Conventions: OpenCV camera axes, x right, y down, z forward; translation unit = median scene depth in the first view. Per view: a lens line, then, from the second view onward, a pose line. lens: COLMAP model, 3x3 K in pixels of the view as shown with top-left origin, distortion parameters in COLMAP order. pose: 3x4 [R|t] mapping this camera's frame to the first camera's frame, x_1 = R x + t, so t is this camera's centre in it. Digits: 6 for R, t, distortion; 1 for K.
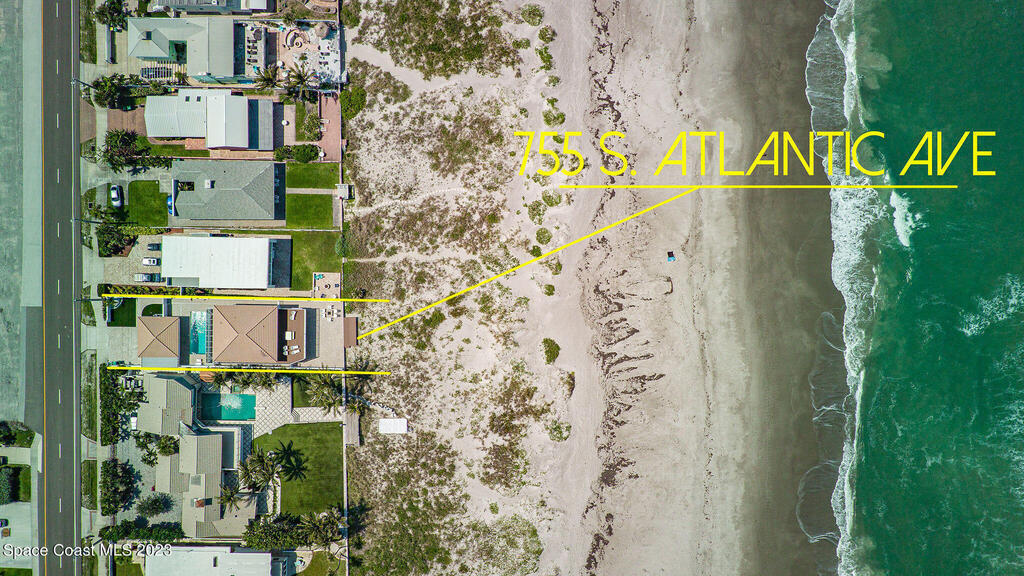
lens RADIAL K [[745.0, 0, 512.0], [0, 745.0, 288.0], [0, 0, 1]] dist [0.028641, -0.029065]
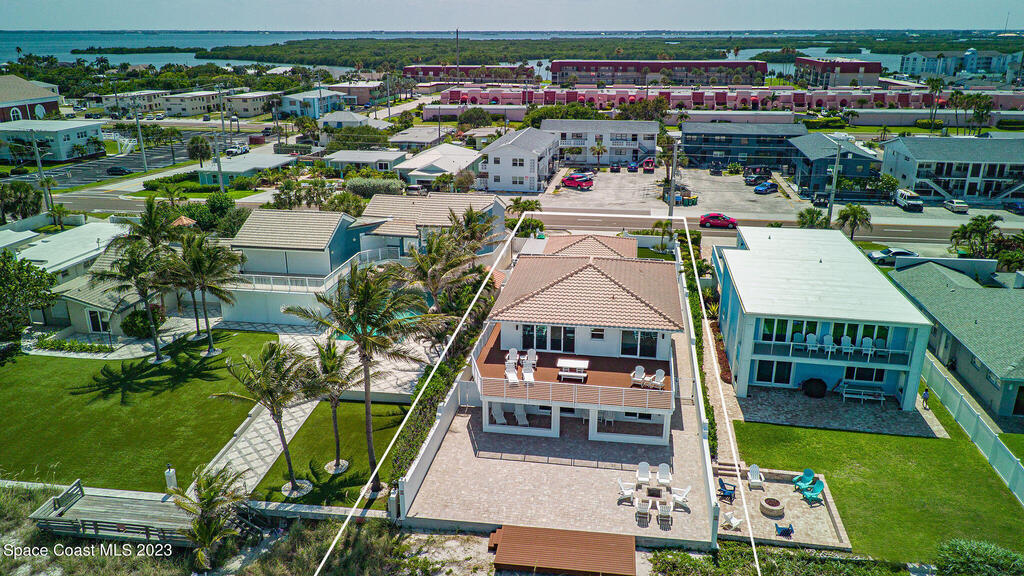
lens RADIAL K [[745.0, 0, 512.0], [0, 745.0, 288.0], [0, 0, 1]] dist [0.028641, -0.029065]
pose [[-0.146616, 0.303675, -0.941427, -0.040431], [-0.989193, -0.043837, 0.139915, 0.046840], [0.001219, 0.951767, 0.306821, 0.861694]]
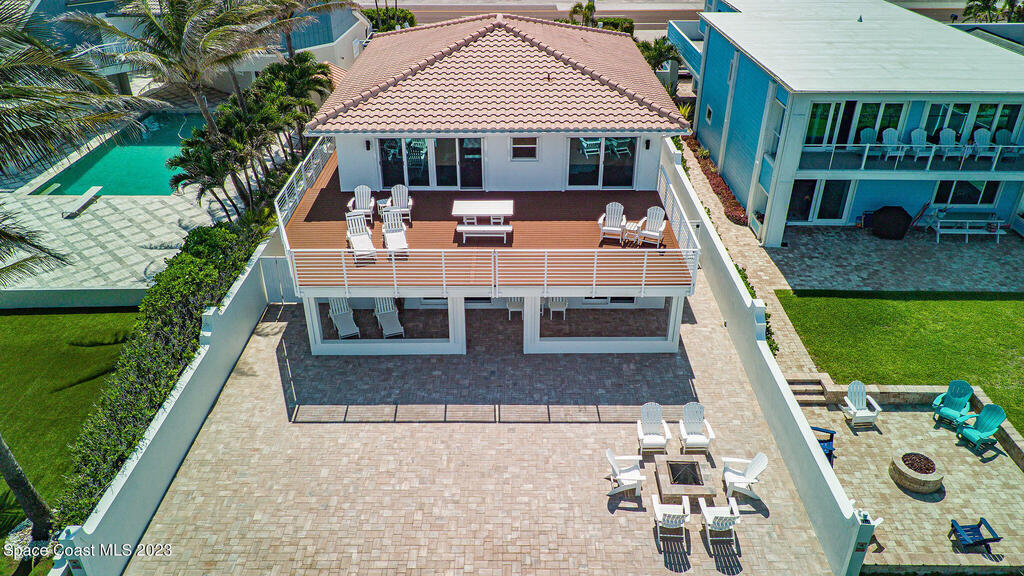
lens RADIAL K [[745.0, 0, 512.0], [0, 745.0, 288.0], [0, 0, 1]] dist [0.028641, -0.029065]
pose [[0.016322, 0.486020, -0.873795, -0.163232], [-0.999862, 0.010655, -0.012750, 0.058171], [0.003113, 0.873883, 0.486127, 0.917265]]
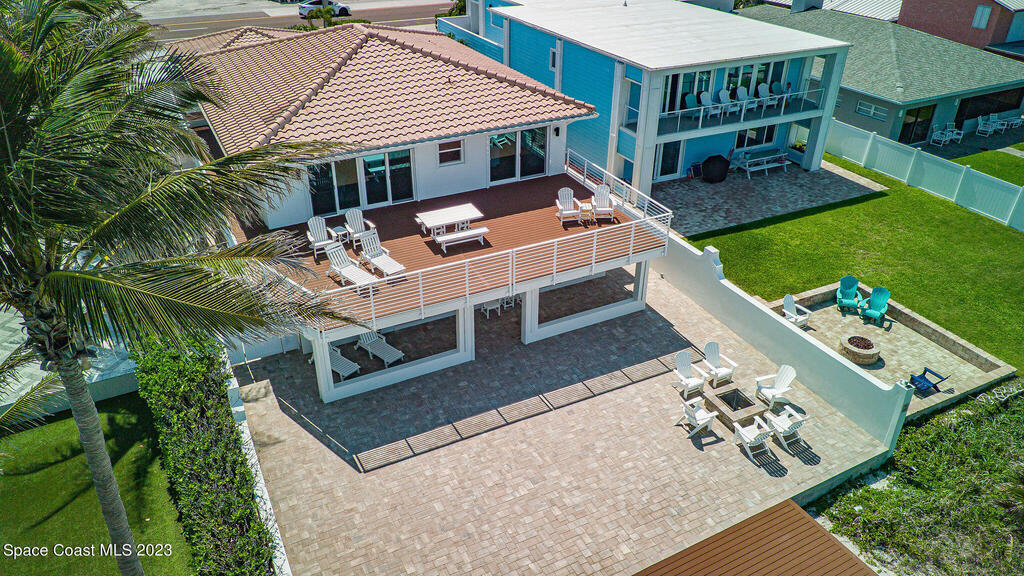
lens RADIAL K [[736.4, 0, 512.0], [0, 736.4, 288.0], [0, 0, 1]] dist [0.012799, -0.004682]
pose [[0.468349, 0.436566, -0.768153, -0.174028], [-0.883540, 0.233790, -0.405830, 0.109400], [0.002415, 0.868765, 0.495219, 0.915134]]
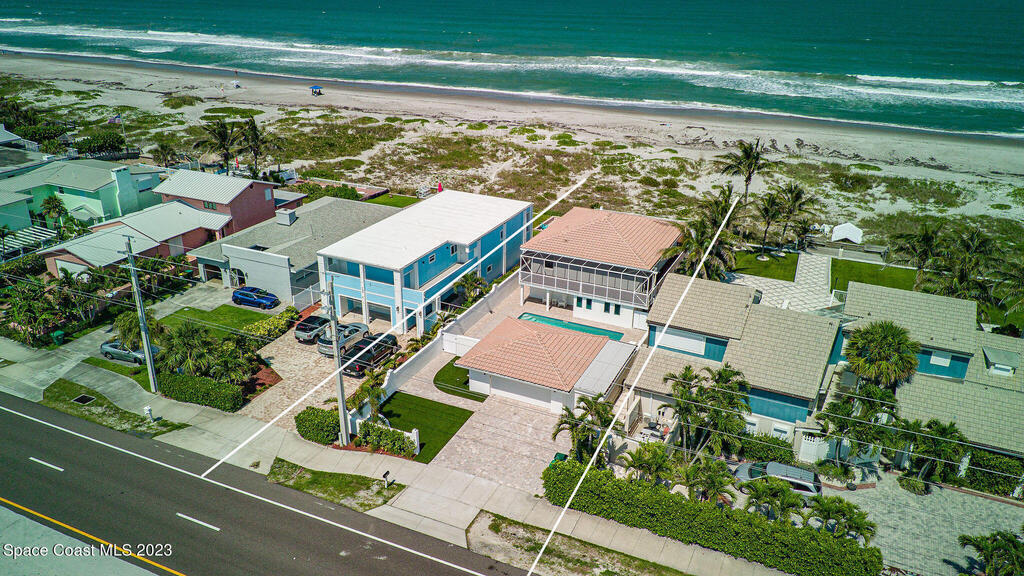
lens RADIAL K [[745.0, 0, 512.0], [0, 745.0, 288.0], [0, 0, 1]] dist [0.028641, -0.029065]
pose [[0.416944, -0.372867, 0.828932, -0.729646], [0.908932, 0.171858, -0.379879, 0.176045], [-0.000814, 0.911831, 0.410565, 0.810327]]
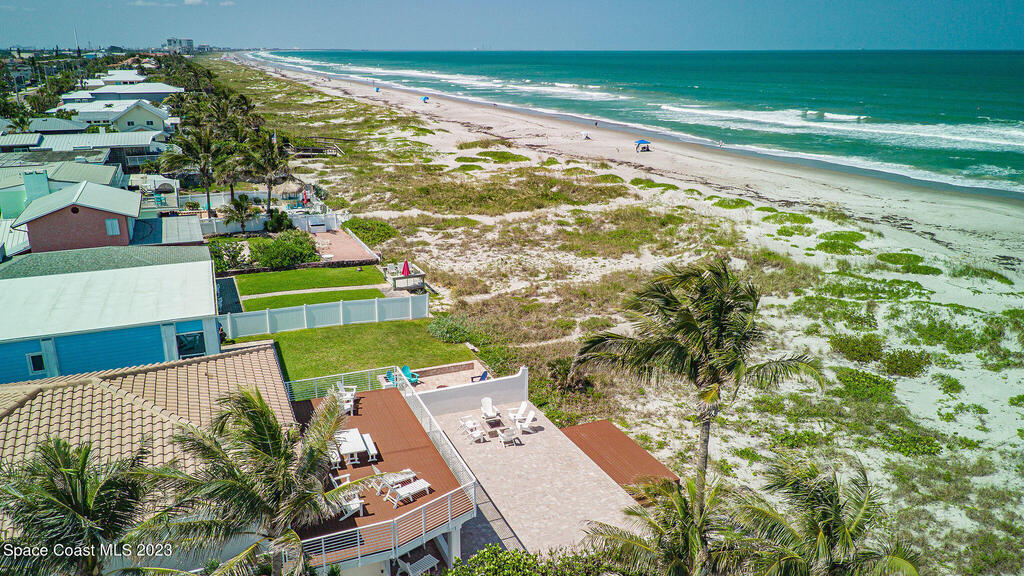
lens RADIAL K [[745.0, 0, 512.0], [0, 745.0, 288.0], [0, 0, 1]] dist [0.028641, -0.029065]
pose [[0.920857, -0.132610, 0.366656, -0.312369], [0.389637, 0.278494, -0.877852, 0.217954], [0.014300, 0.951239, 0.308123, 0.883911]]
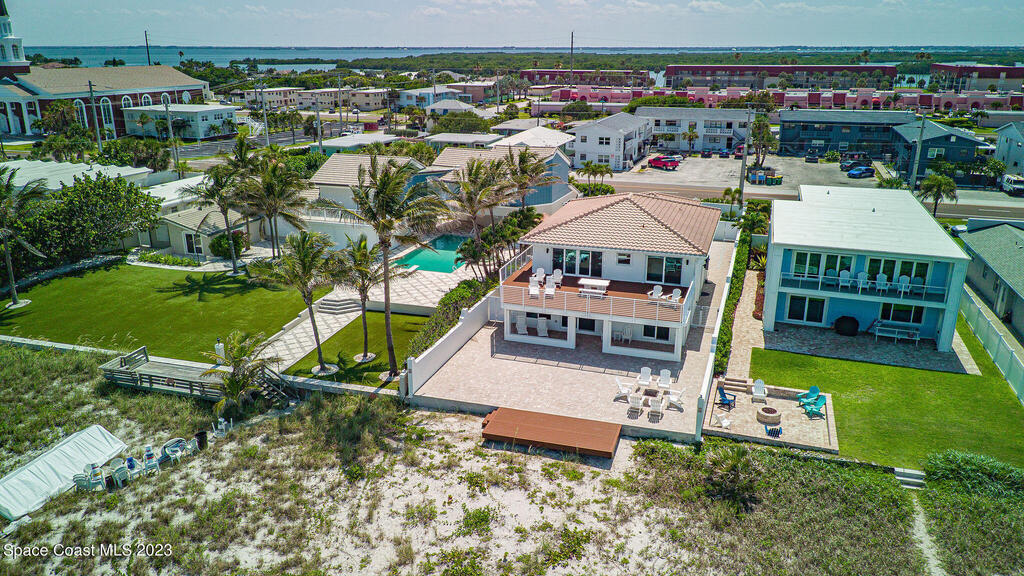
lens RADIAL K [[736.4, 0, 512.0], [0, 736.4, 288.0], [0, 0, 1]] dist [0.012799, -0.004682]
pose [[-0.305727, 0.278249, -0.910554, -0.027802], [-0.952116, -0.091915, 0.291594, 0.010289], [-0.002558, 0.956101, 0.293026, 0.891807]]
